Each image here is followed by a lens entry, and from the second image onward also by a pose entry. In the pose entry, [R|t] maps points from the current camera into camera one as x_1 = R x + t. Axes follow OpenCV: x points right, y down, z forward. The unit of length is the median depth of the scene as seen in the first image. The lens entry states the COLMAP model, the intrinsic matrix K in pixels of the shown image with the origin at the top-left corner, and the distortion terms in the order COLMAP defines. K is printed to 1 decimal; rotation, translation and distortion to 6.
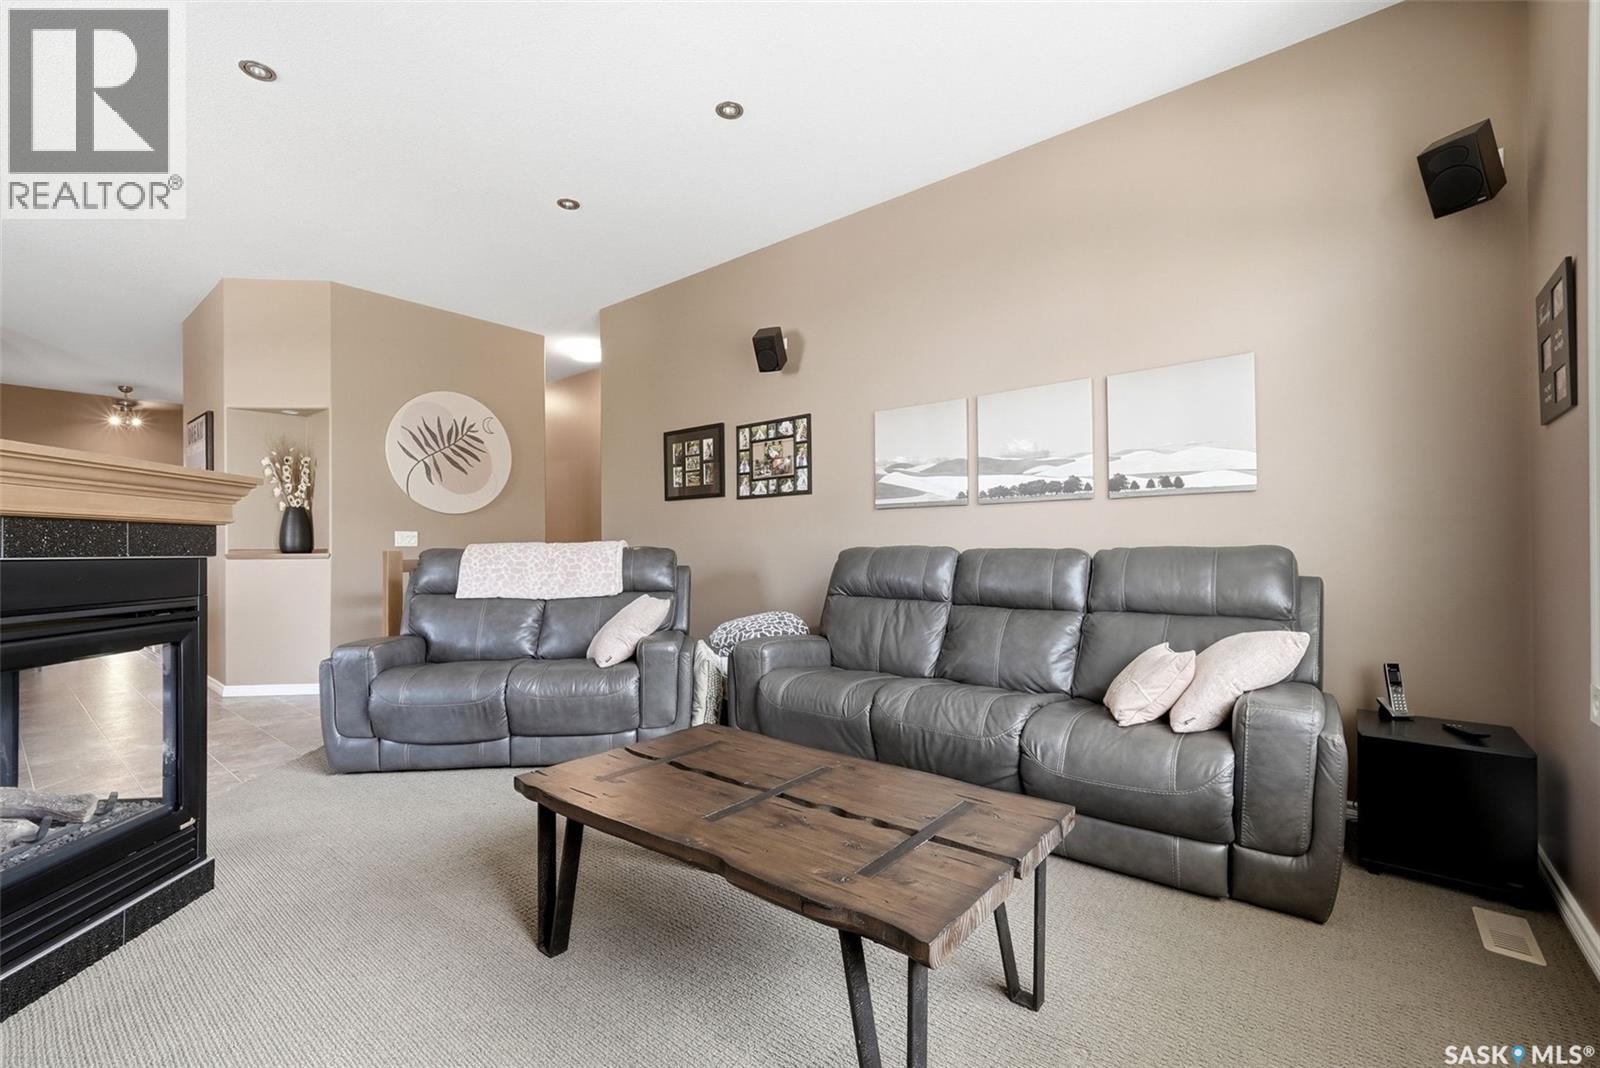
lens RADIAL K [[680.5, 0, 801.0], [0, 680.5, 541.4], [0, 0, 1]] dist [0.004347, 0.000547]
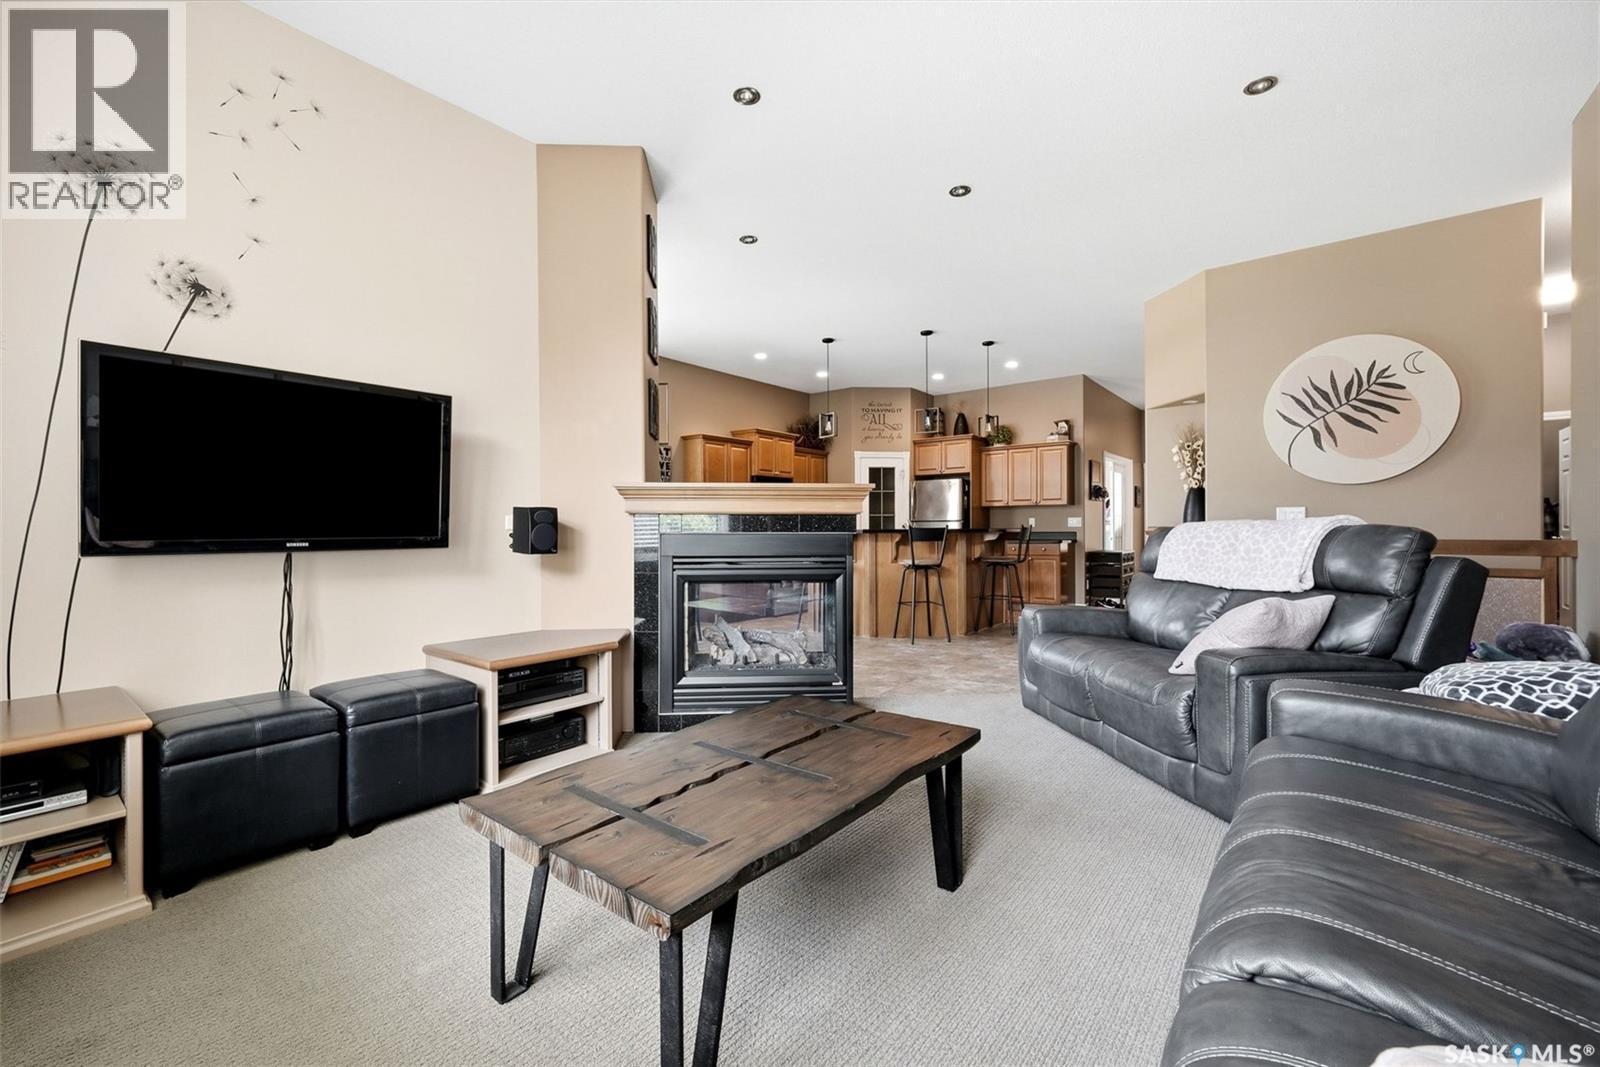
lens RADIAL K [[680.5, 0, 801.6], [0, 680.5, 530.6], [0, 0, 1]] dist [0.004347, 0.000547]
pose [[-0.015267, 0.009797, -0.999835, 0.542002], [0.012662, 0.999874, 0.009604, -0.000743], [0.999803, -0.012513, -0.015389, 0.578903]]
